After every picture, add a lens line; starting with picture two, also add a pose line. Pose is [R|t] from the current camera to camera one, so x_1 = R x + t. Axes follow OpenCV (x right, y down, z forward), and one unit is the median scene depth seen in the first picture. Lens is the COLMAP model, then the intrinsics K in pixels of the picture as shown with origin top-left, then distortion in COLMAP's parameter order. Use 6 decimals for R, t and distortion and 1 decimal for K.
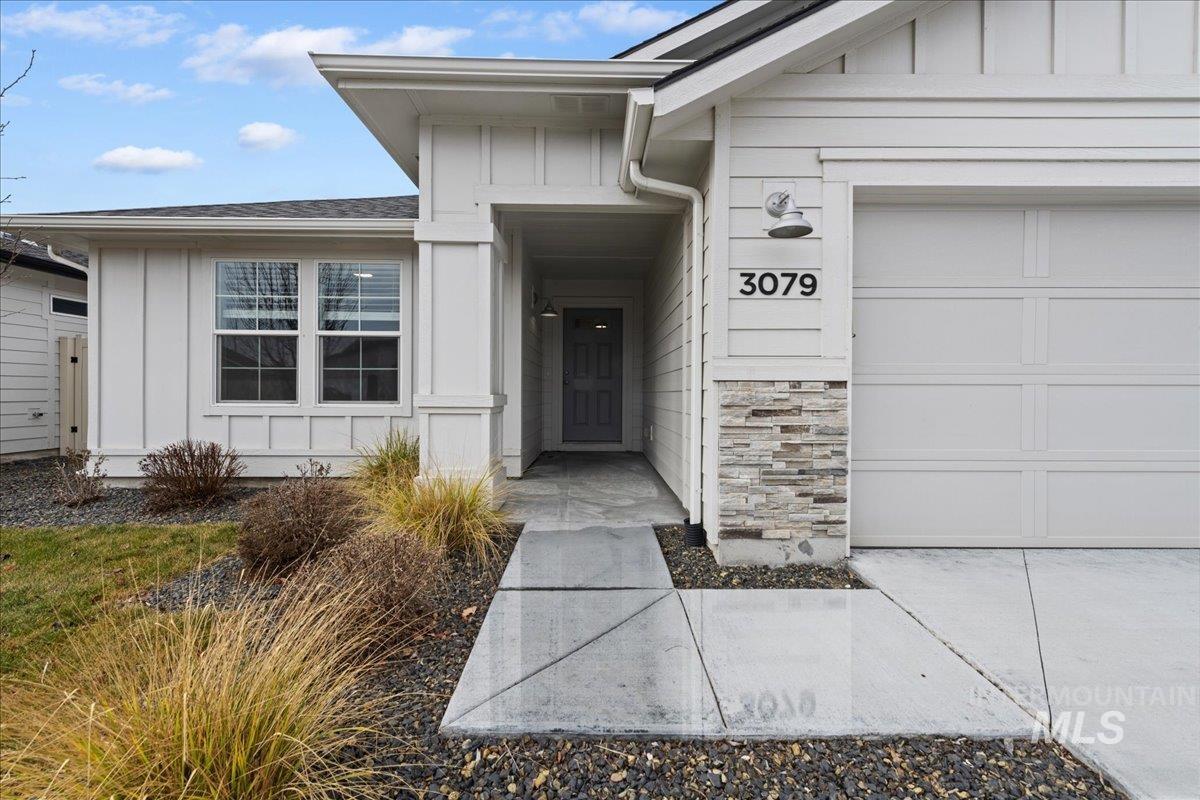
lens RADIAL K [[472.0, 0, 604.1], [0, 472.0, 394.2], [0, 0, 1]] dist [0.009324, -0.002393]
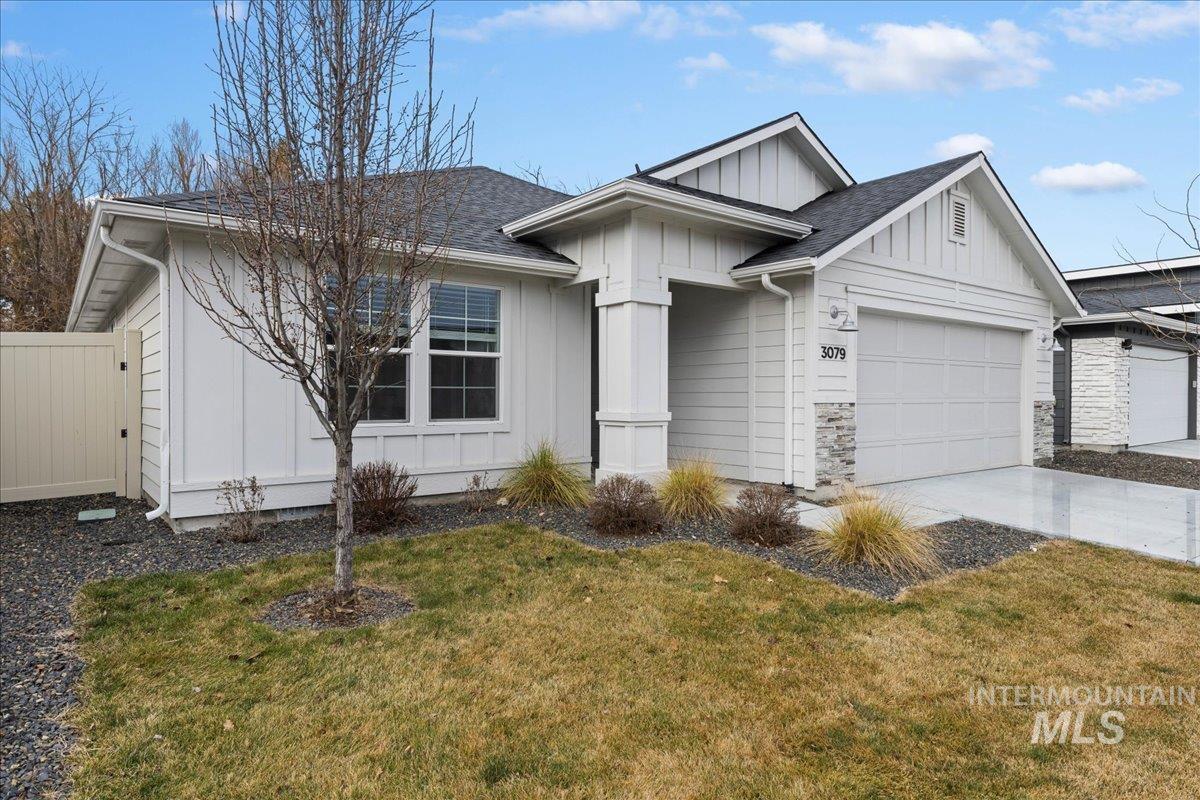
lens RADIAL K [[711.7, 0, 601.3], [0, 711.7, 400.1], [0, 0, 1]] dist [0.023100, -0.000102]
pose [[0.797377, -0.007111, 0.603440, -2.137634], [0.002435, 0.999960, 0.008566, -0.067703], [-0.603477, -0.005360, 0.797362, -0.746877]]
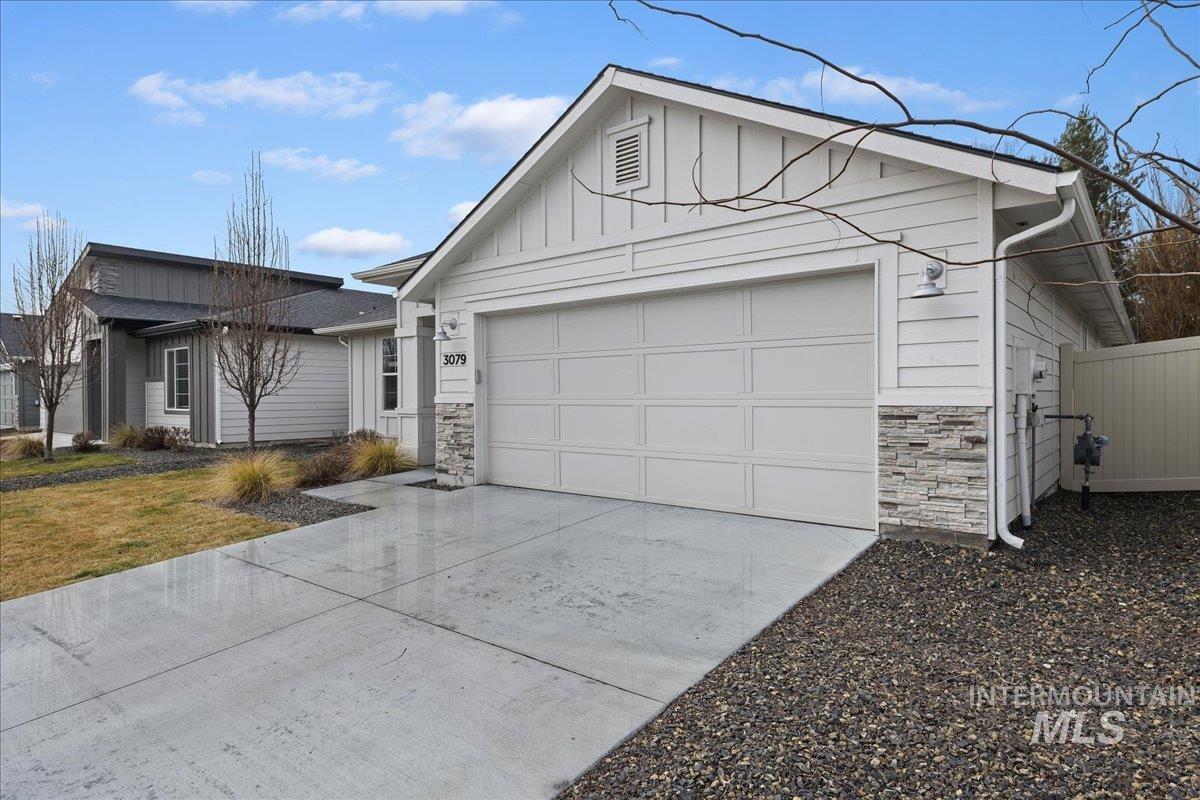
lens RADIAL K [[687.6, 0, 596.0], [0, 687.6, 397.0], [0, 0, 1]] dist [0.021898, -0.004965]
pose [[0.755342, -0.006771, -0.655295, 2.964745], [0.010530, 0.999943, 0.001806, -0.056608], [0.655246, -0.008265, 0.755371, -0.993899]]
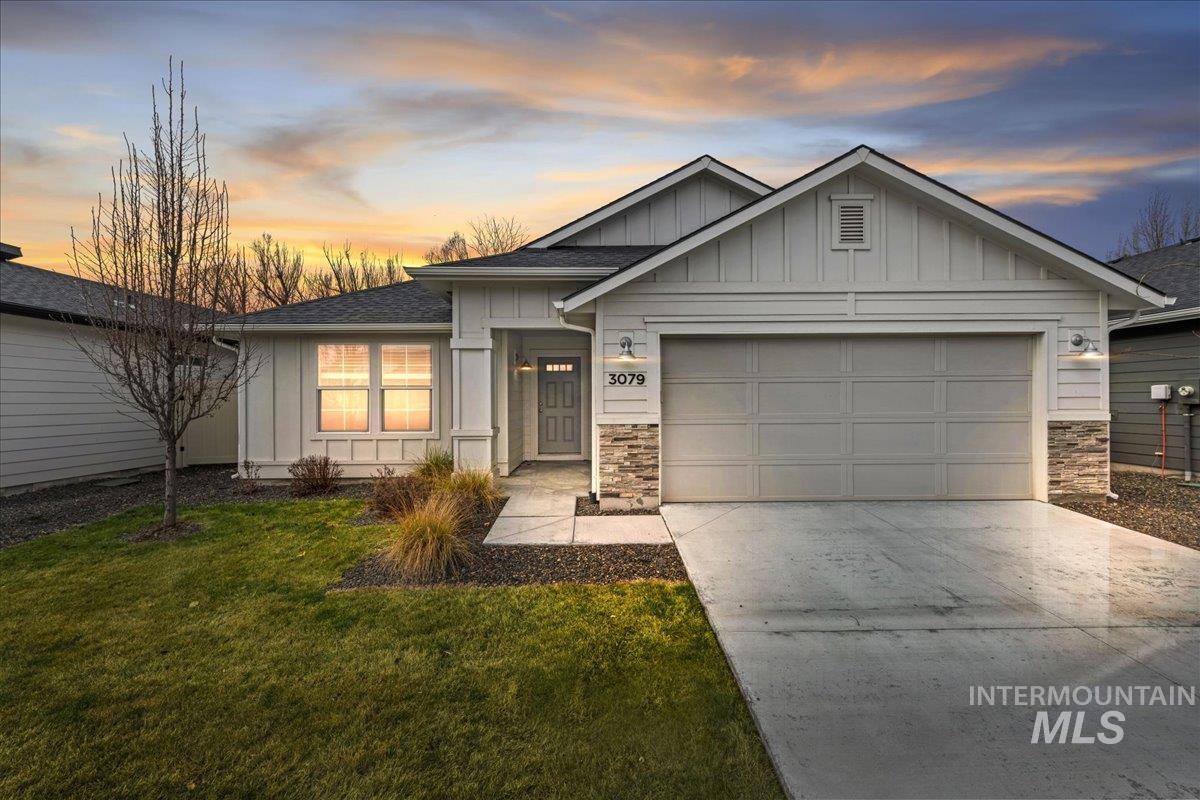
lens RADIAL K [[535.9, 0, 602.4], [0, 535.9, 399.8], [0, 0, 1]] dist [0.005053, 0.000246]
pose [[0.999934, -0.011495, -0.000841, 0.258332], [0.011495, 0.999934, 0.000154, -0.140338], [0.000839, -0.000163, 1.000000, -1.433763]]
